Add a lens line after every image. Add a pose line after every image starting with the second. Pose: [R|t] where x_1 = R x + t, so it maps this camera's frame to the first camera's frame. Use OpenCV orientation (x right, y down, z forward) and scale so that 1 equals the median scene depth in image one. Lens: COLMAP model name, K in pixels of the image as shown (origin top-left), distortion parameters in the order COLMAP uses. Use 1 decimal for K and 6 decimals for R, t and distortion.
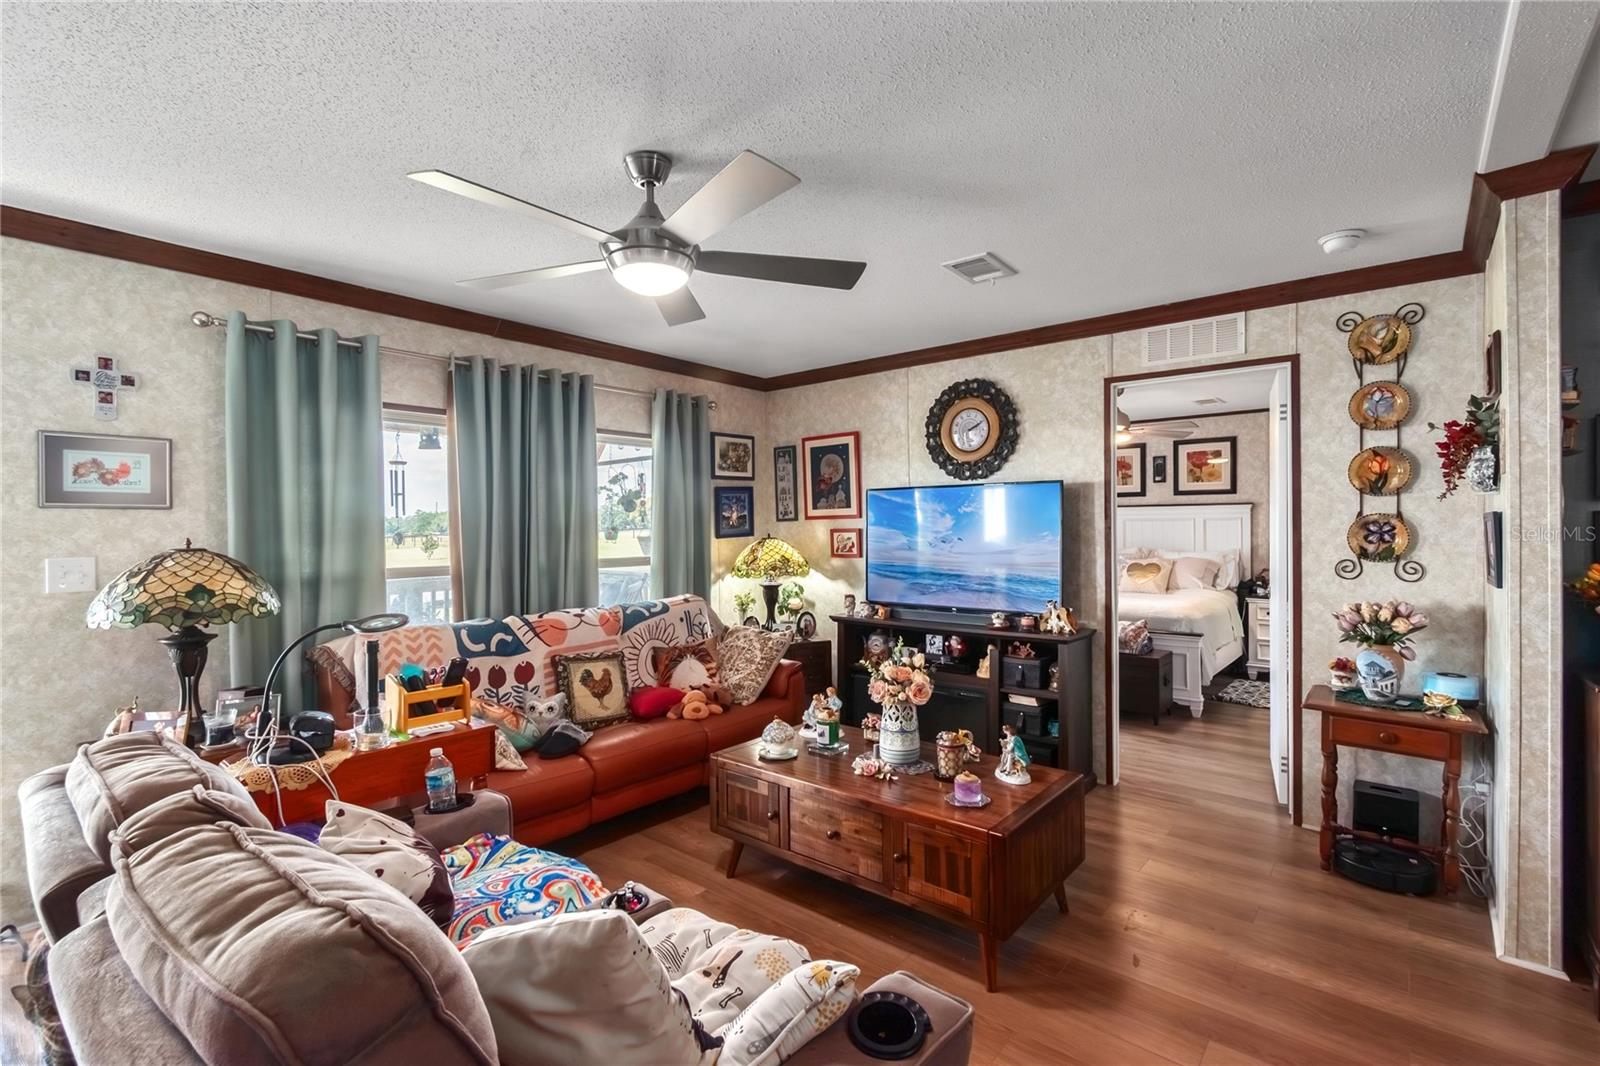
lens RADIAL K [[719.9, 0, 805.2], [0, 719.9, 525.2], [0, 0, 1]] dist [0.001583, -0.000915]
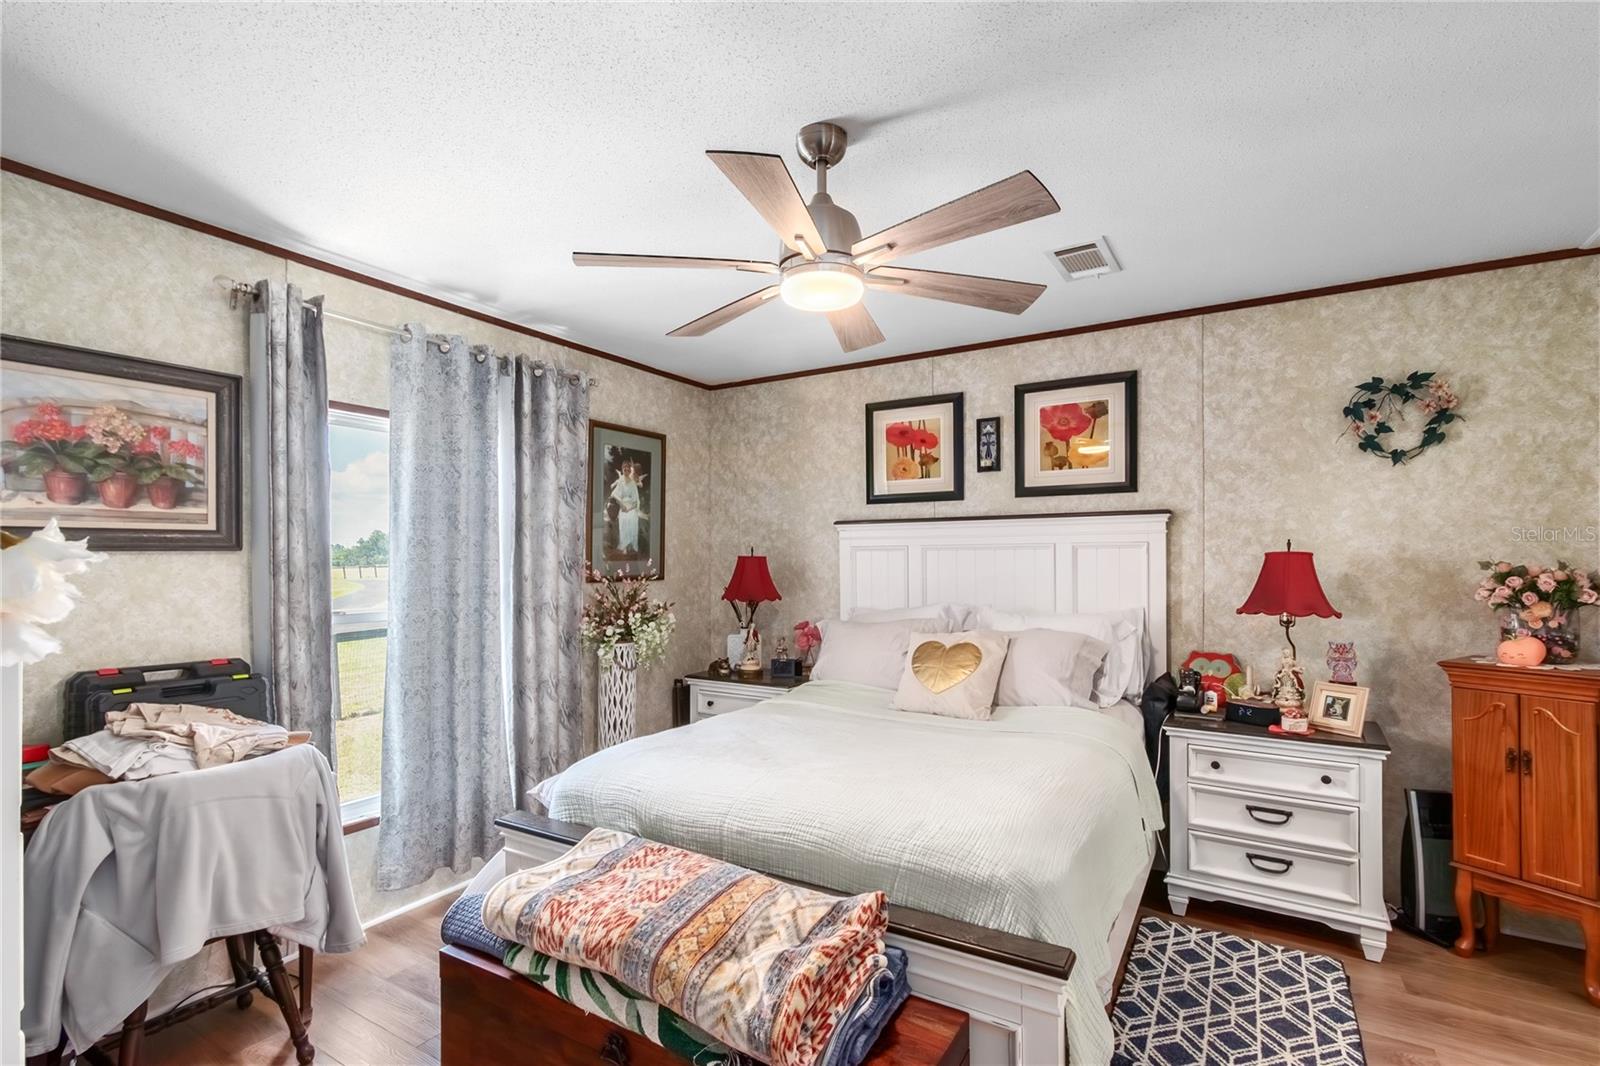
lens RADIAL K [[719.9, 0, 798.9], [0, 719.9, 547.1], [0, 0, 1]] dist [0.001583, -0.000915]
pose [[0.989914, 0.002262, 0.141651, 0.314956], [-0.001282, 0.999975, -0.007009, -0.003888], [-0.141663, 0.006756, 0.989892, 0.569119]]
